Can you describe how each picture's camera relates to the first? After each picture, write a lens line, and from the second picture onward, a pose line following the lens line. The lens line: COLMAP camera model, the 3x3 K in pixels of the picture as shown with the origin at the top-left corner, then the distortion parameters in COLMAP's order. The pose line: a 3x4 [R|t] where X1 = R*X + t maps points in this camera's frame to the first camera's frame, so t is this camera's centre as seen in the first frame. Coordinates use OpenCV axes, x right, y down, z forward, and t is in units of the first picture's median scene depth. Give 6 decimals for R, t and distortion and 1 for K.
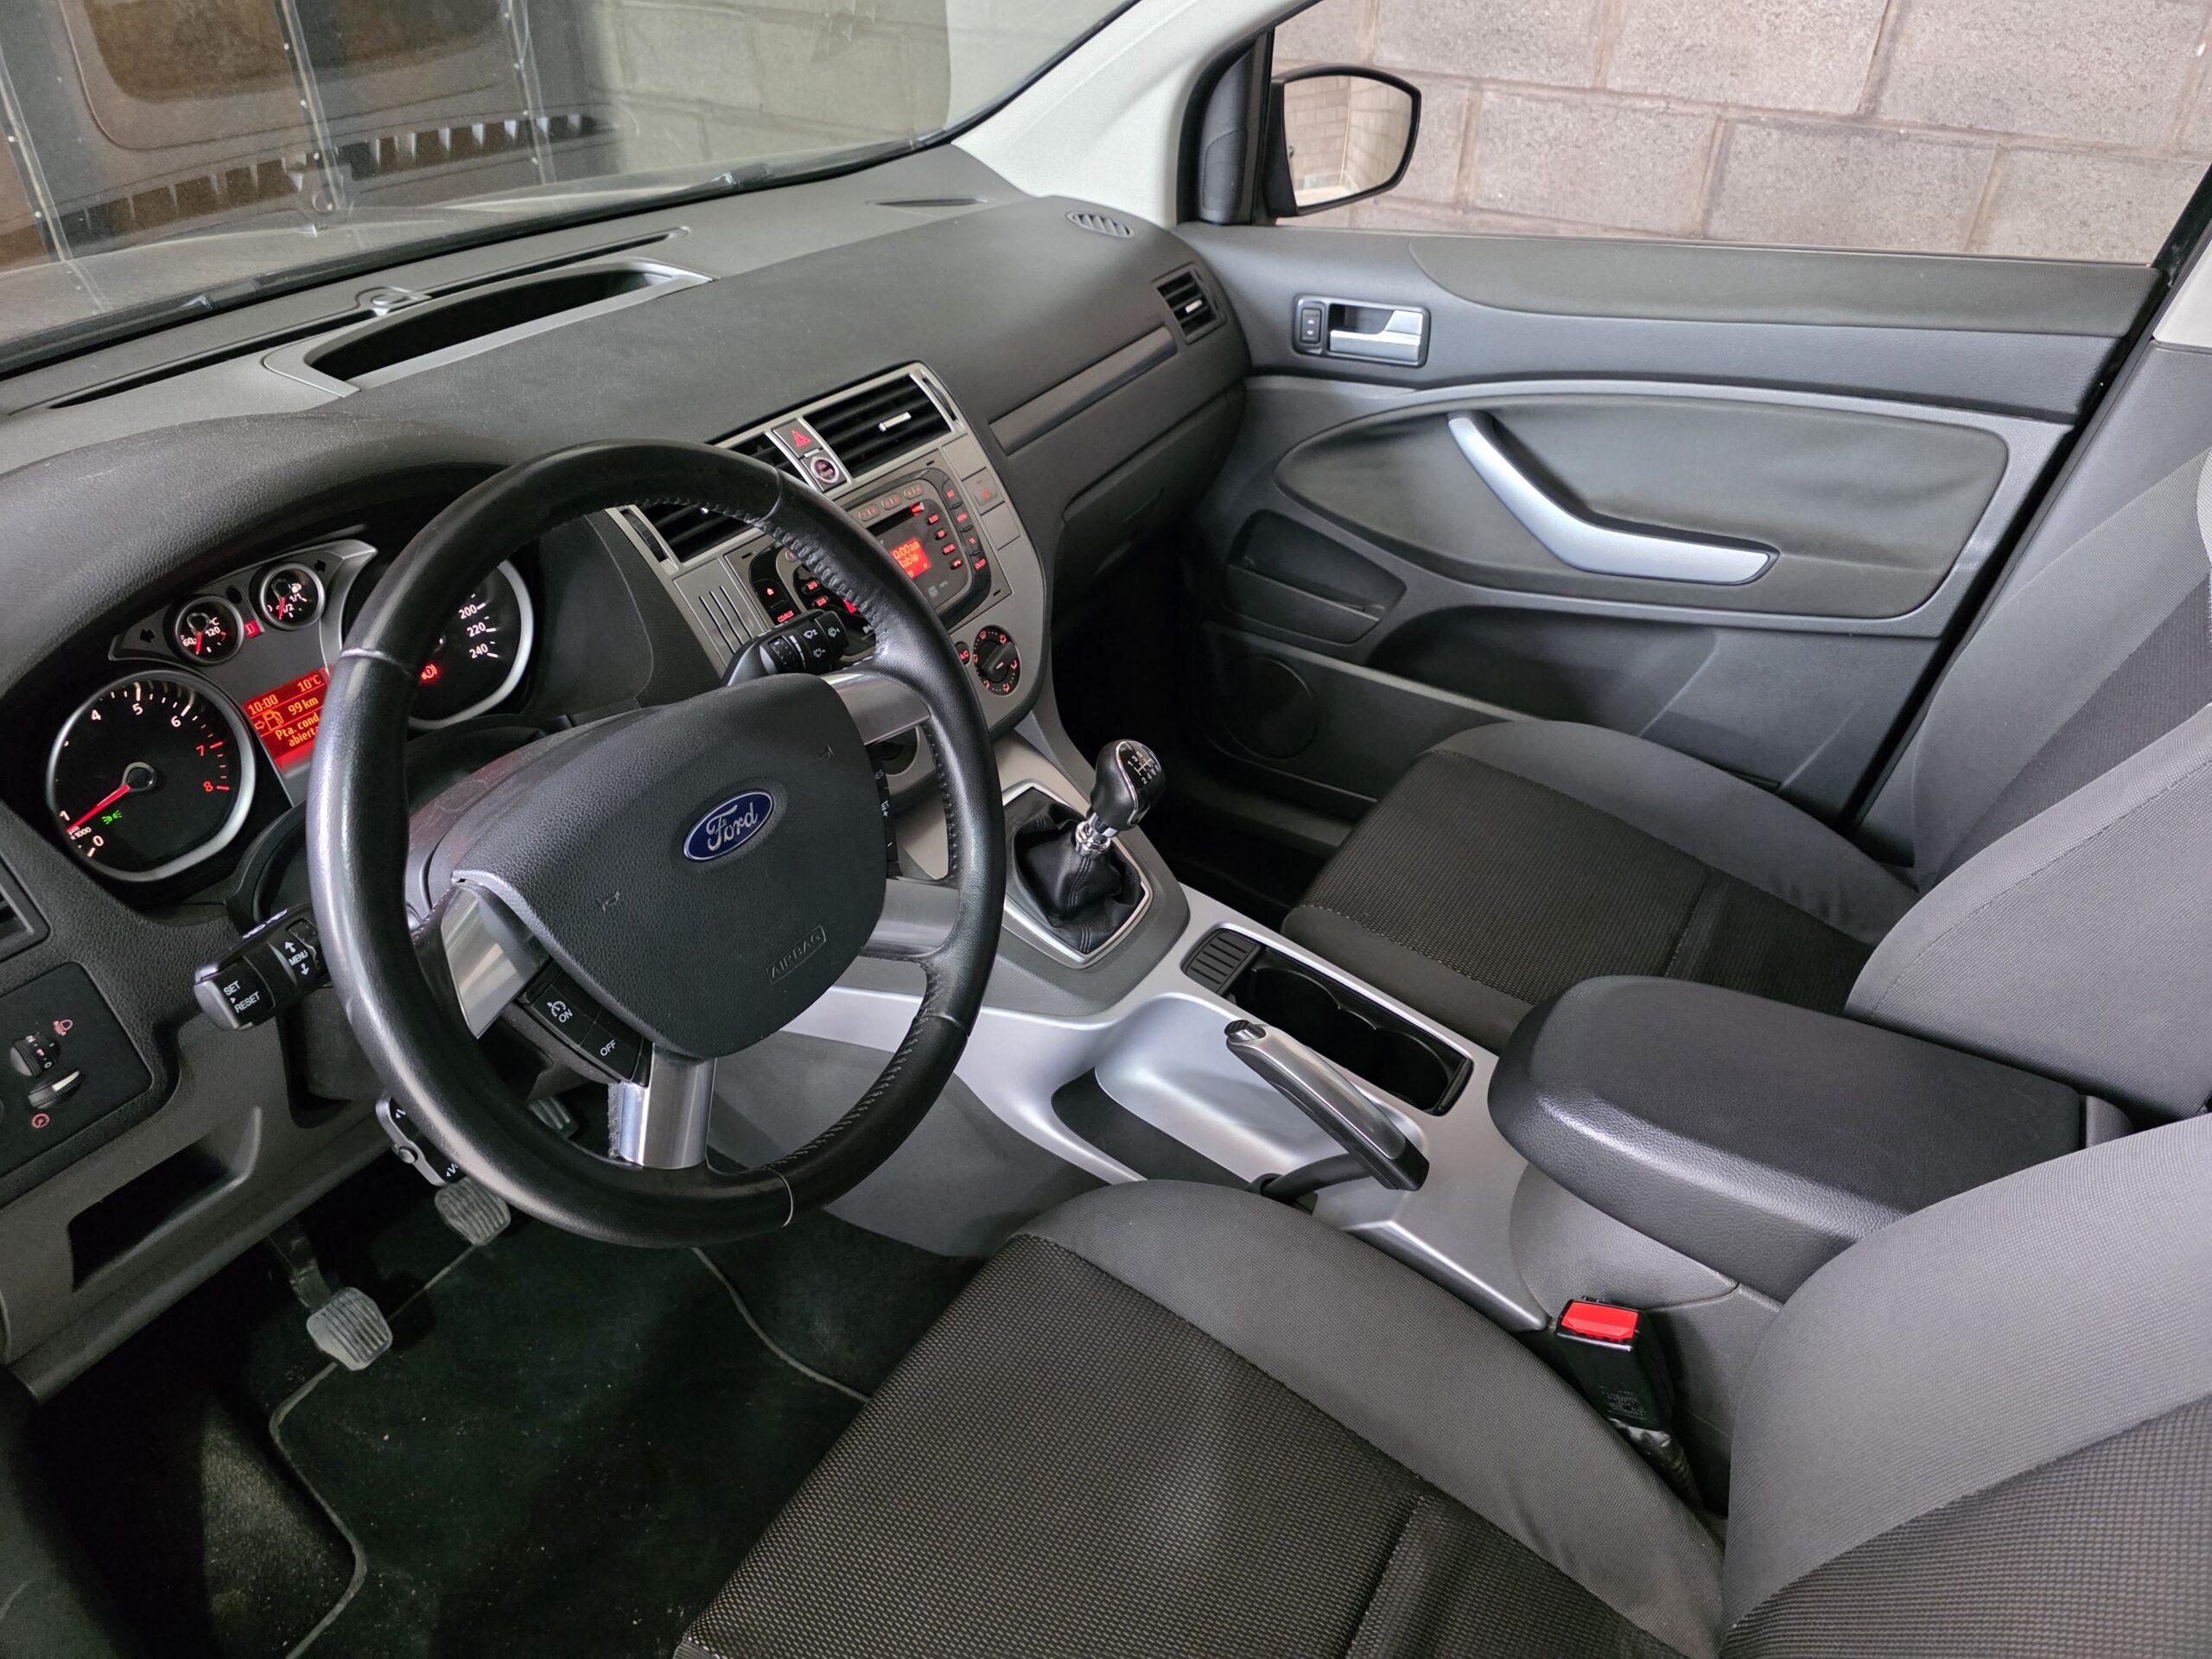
lens RADIAL K [[1466.6, 0, 1113.1], [0, 1466.6, 823.4], [0, 0, 1]] dist [0.063598, -0.060914]
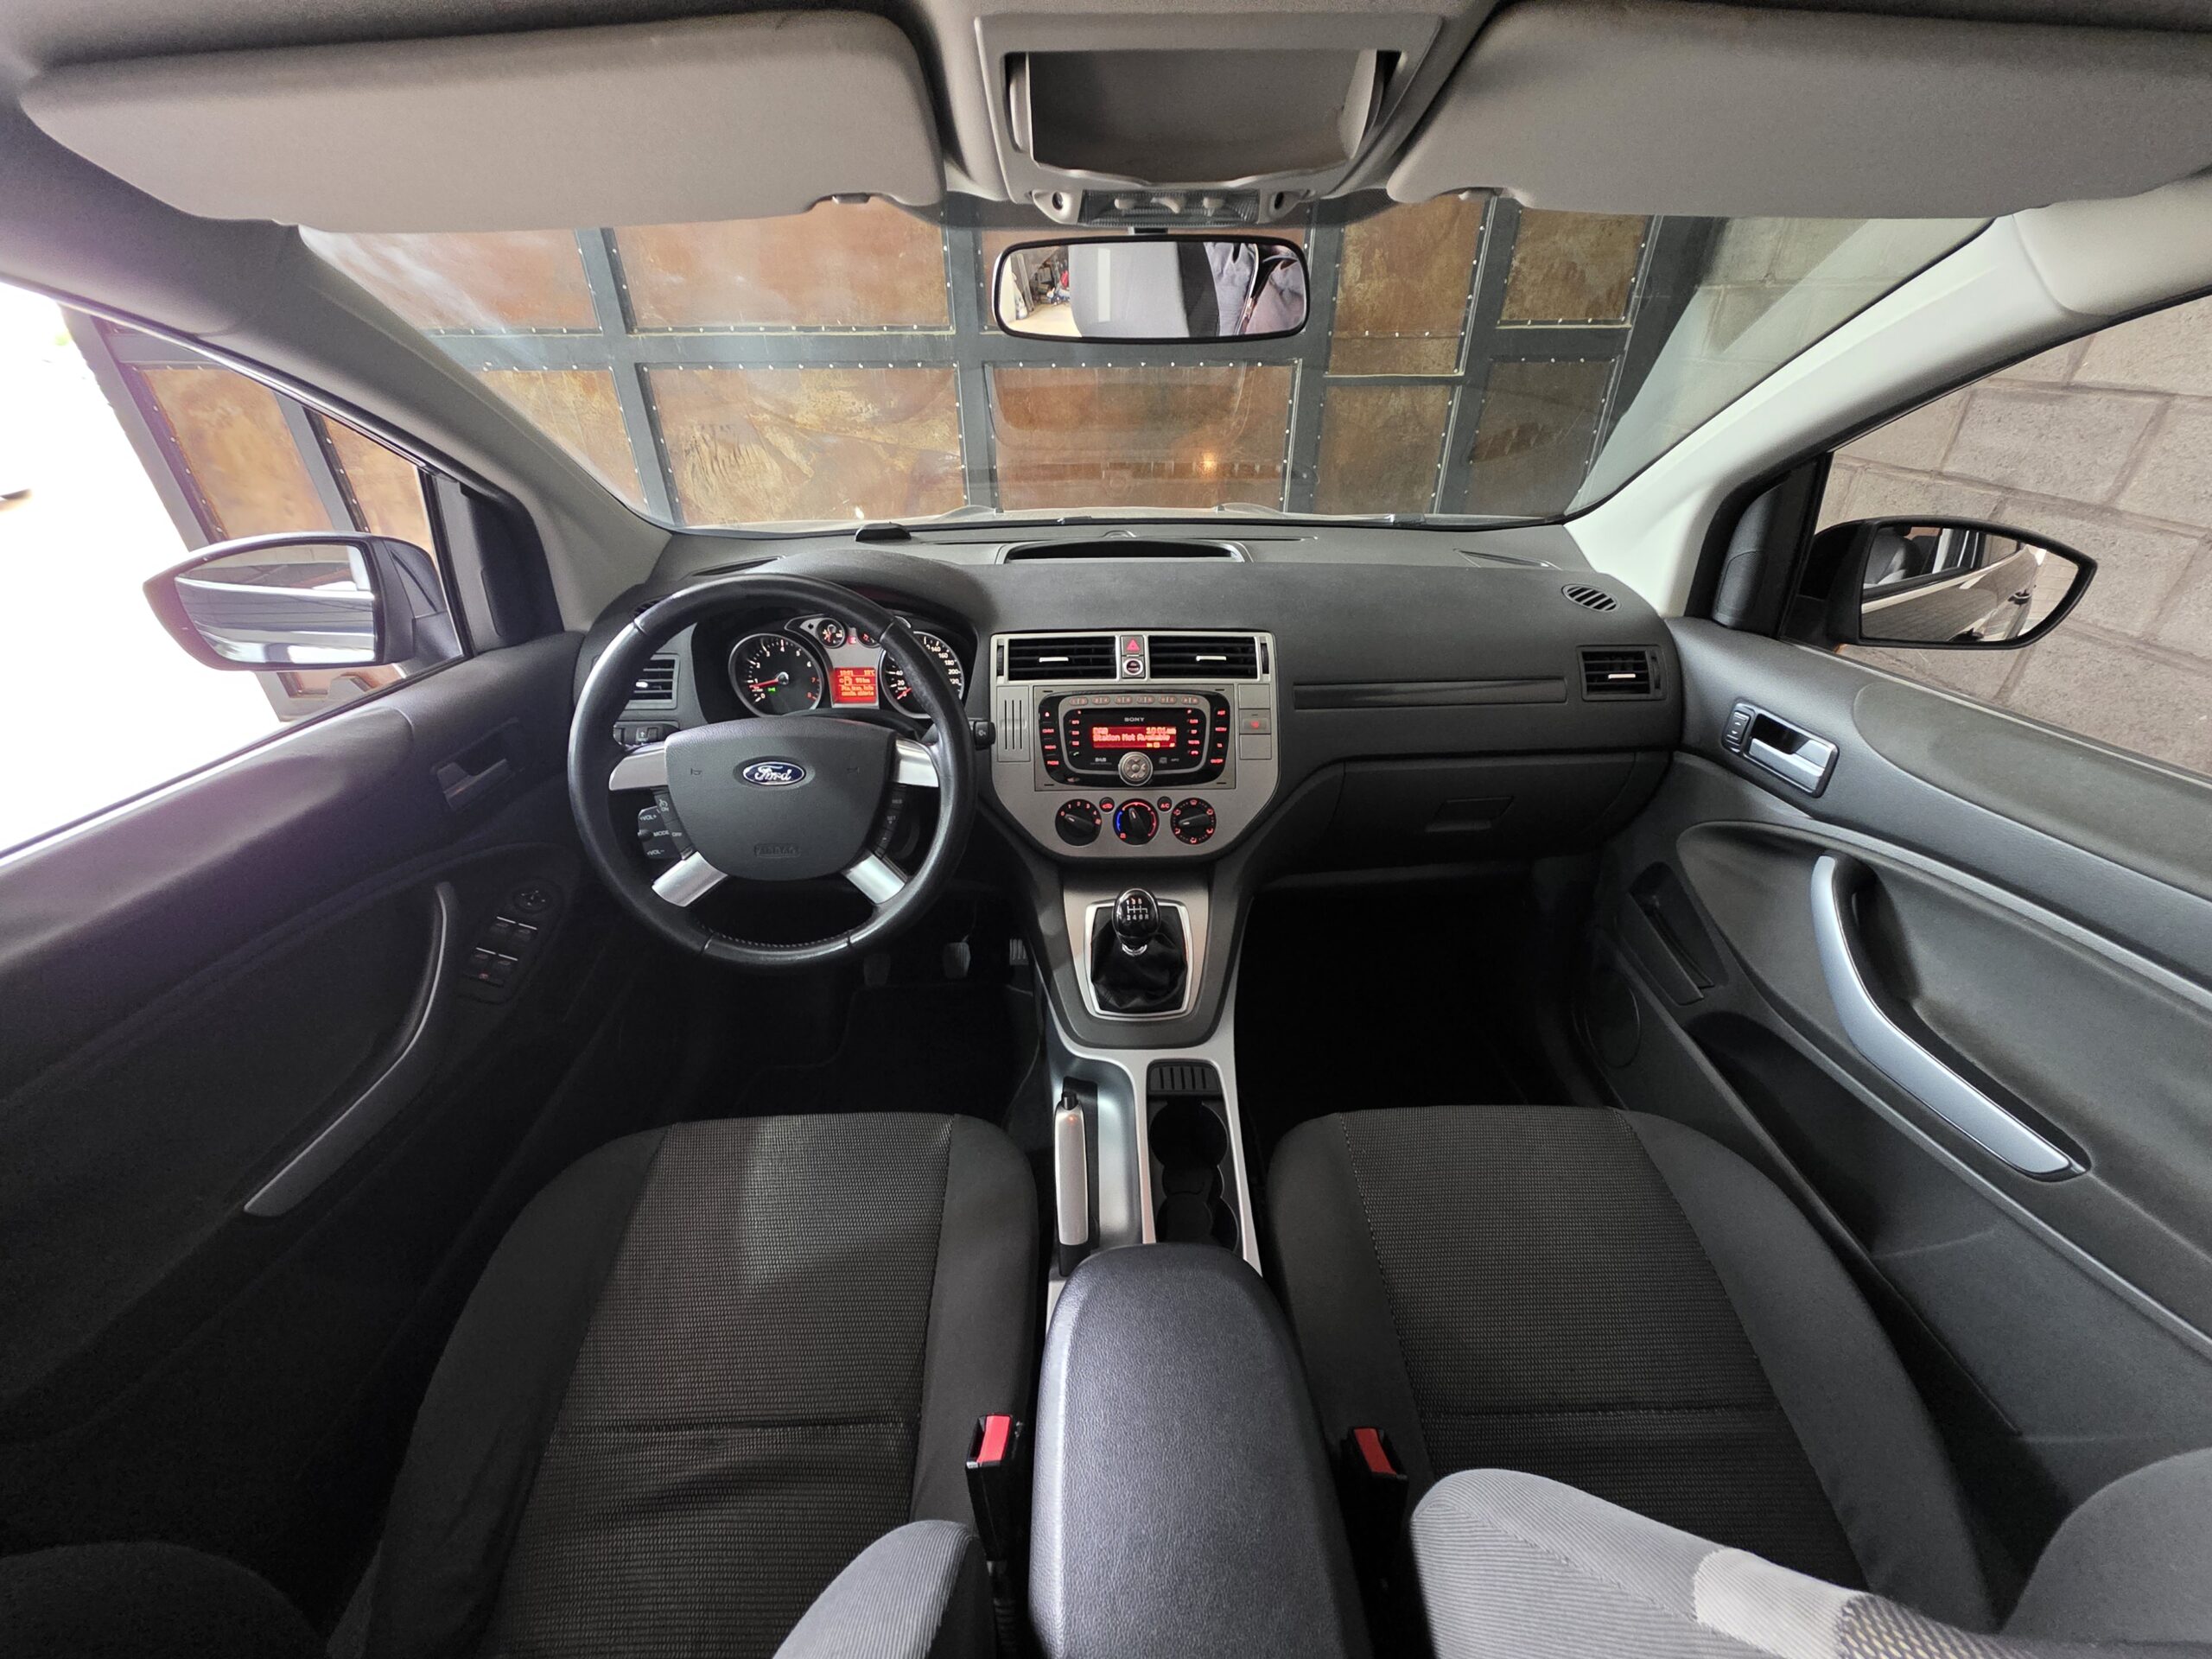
lens RADIAL K [[878.4, 0, 1111.4], [0, 878.4, 824.7], [0, 0, 1]] dist [-0.000055, -0.000115]
pose [[0.531610, 0.421594, -0.734608, 0.535572], [-0.473379, 0.867103, 0.155065, -0.206272], [0.702355, 0.265314, 0.660534, 0.342295]]
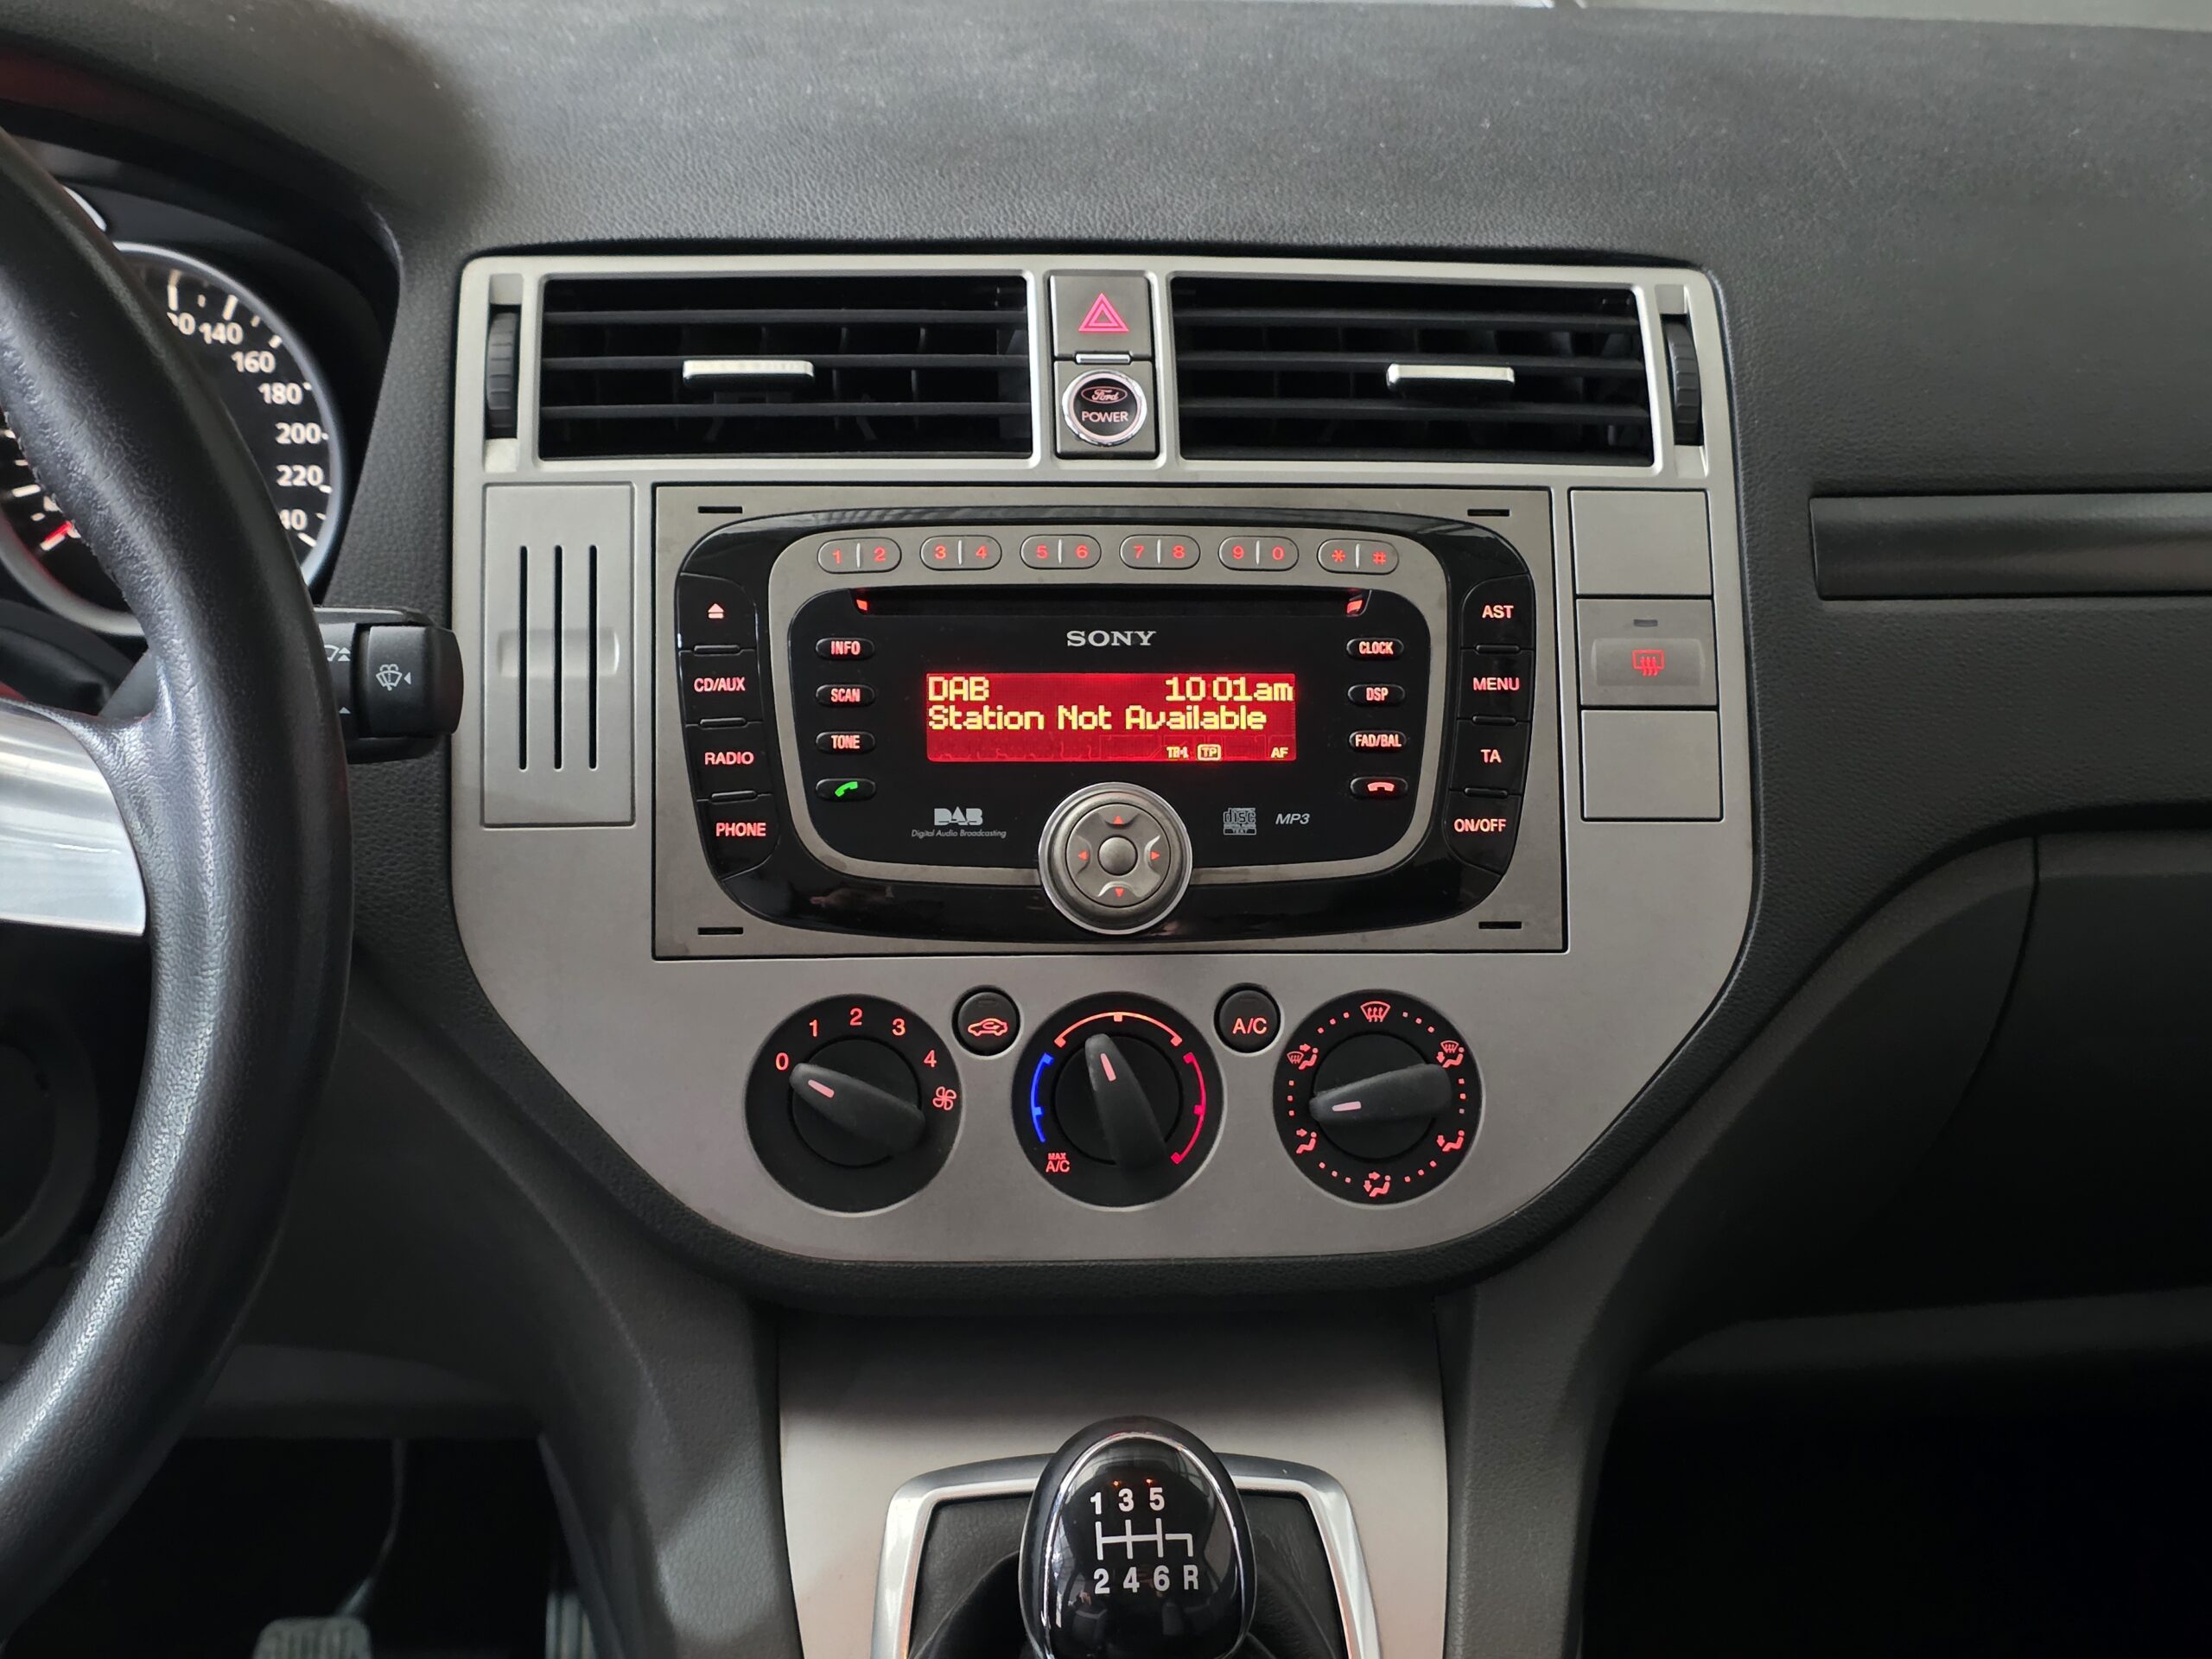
lens RADIAL K [[2993.7, 0, 1126.1], [0, 2993.7, 819.1], [0, 0, 1]] dist [0.214889, -0.847948]
pose [[0.572807, 0.353723, -0.739441, 0.366267], [-0.481461, 0.875274, 0.045737, -0.168656], [0.663391, 0.329813, 0.671666, 0.479248]]
